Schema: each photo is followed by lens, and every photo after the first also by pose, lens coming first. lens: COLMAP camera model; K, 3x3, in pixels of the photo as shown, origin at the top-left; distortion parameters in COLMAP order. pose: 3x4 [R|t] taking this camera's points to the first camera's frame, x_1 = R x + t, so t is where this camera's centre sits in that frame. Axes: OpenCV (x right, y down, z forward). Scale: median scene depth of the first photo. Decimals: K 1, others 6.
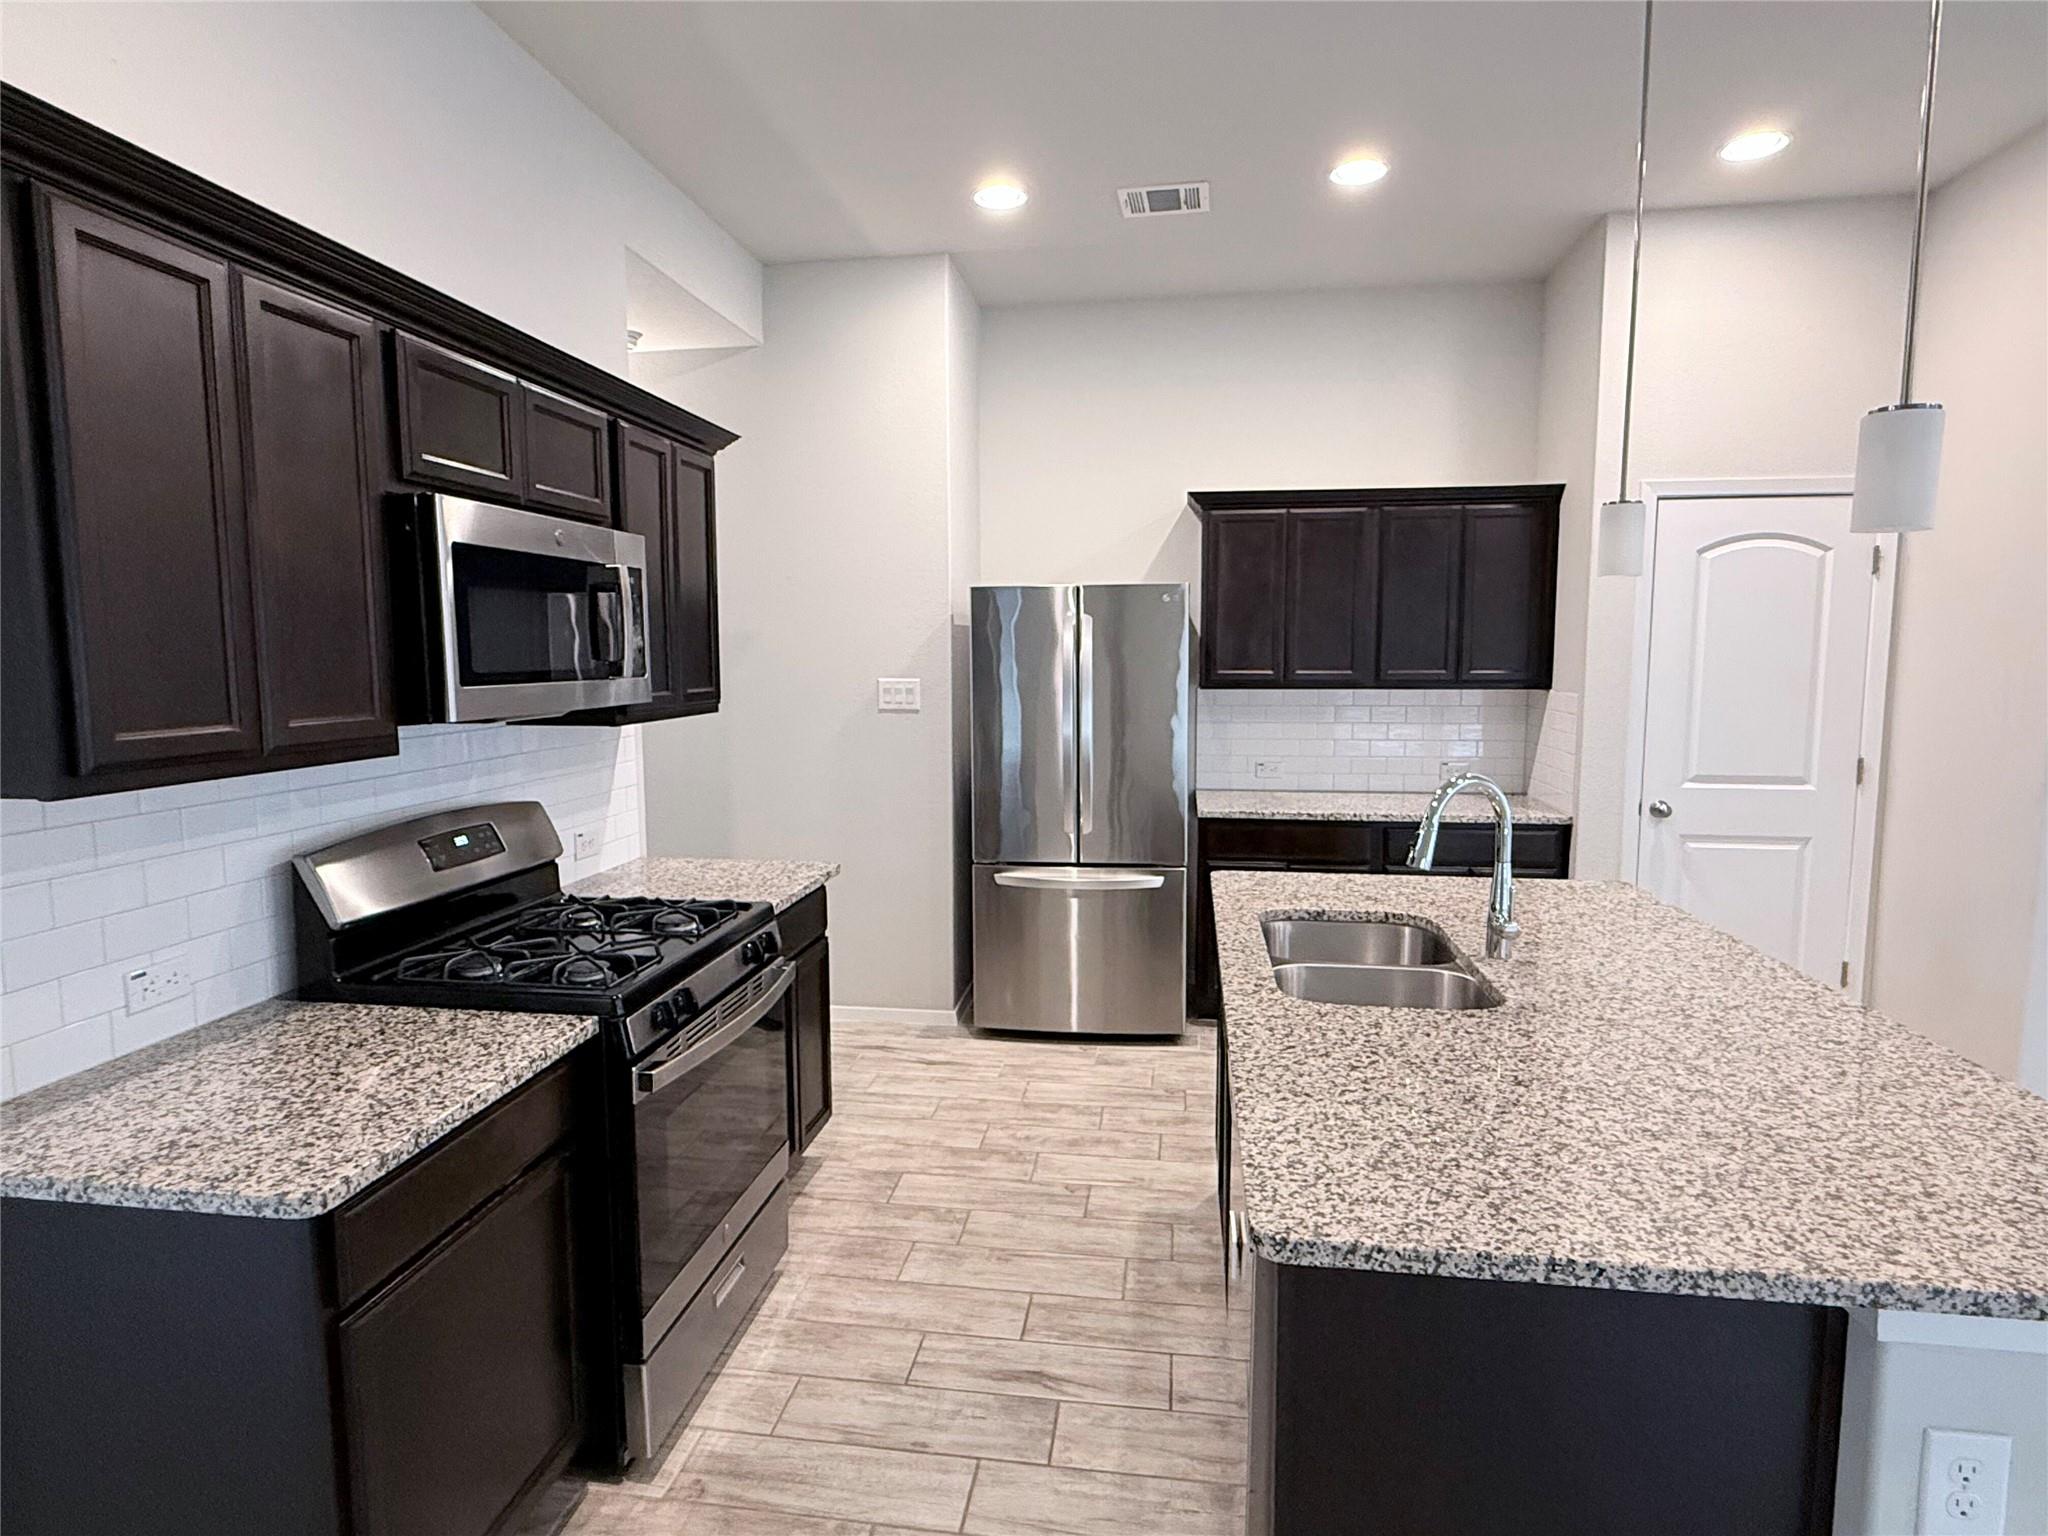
lens RADIAL K [[1106.5, 0, 1019.5], [0, 1106.5, 765.3], [0, 0, 1]] dist [0.002928, -0.001723]
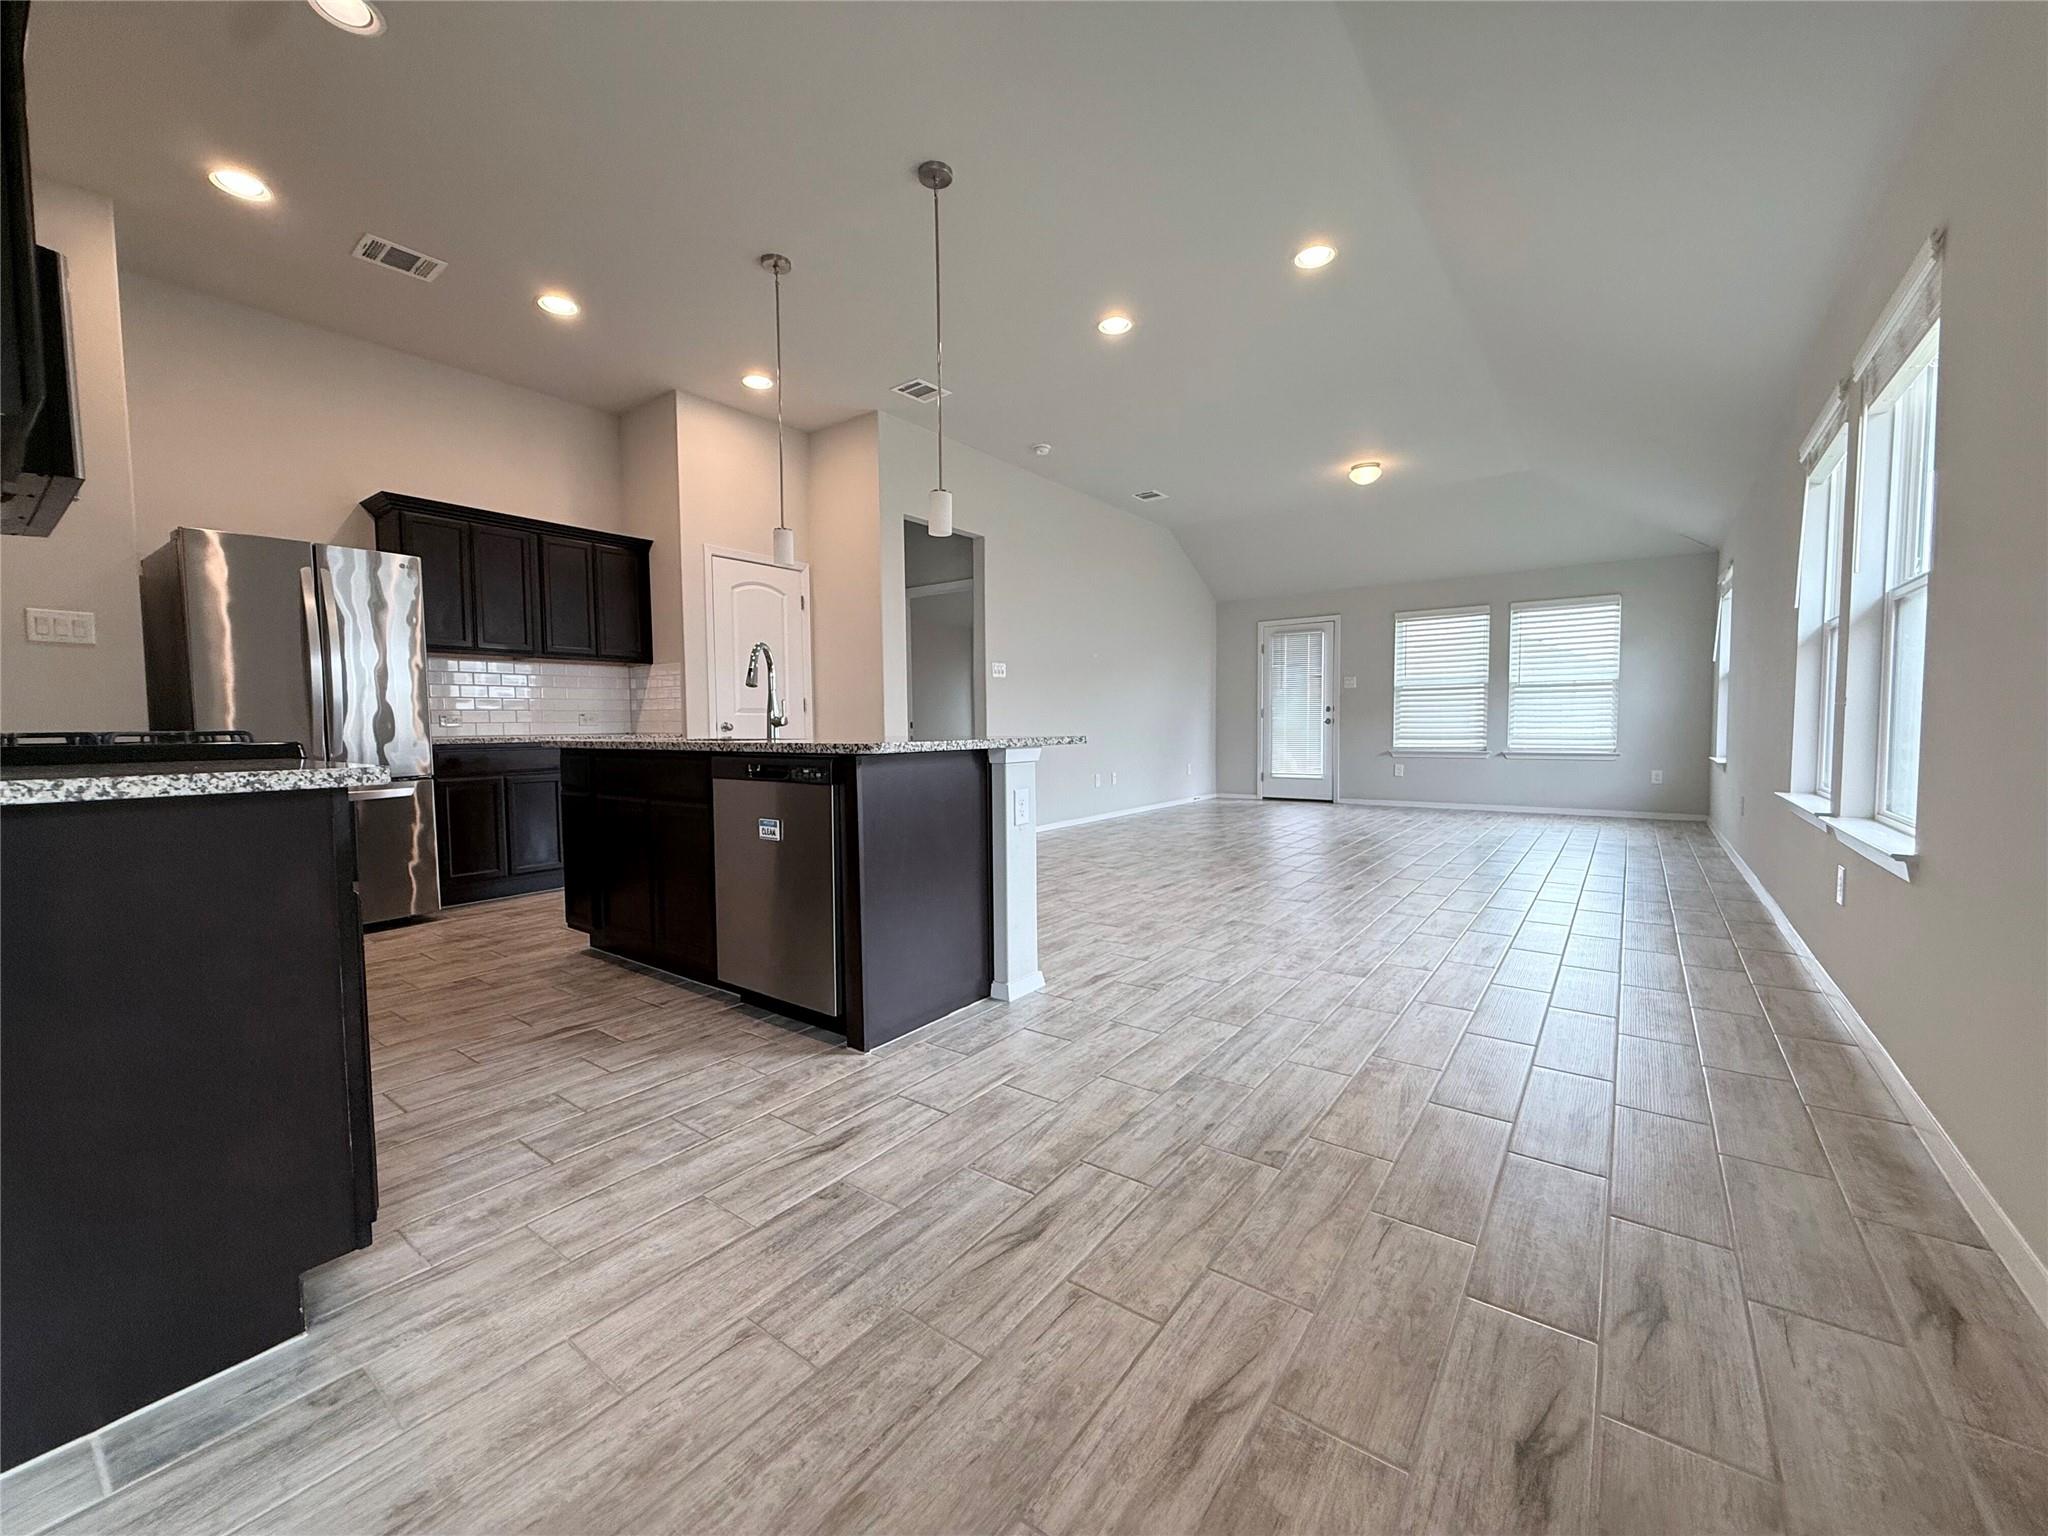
lens RADIAL K [[815.4, 0, 1017.8], [0, 815.4, 768.7], [0, 0, 1]] dist [-0.007308, 0.001586]
pose [[0.475091, -0.052023, 0.878398, -0.410707], [0.098983, 0.995074, 0.005397, 0.165173], [-0.874352, 0.084383, 0.477900, -0.053929]]
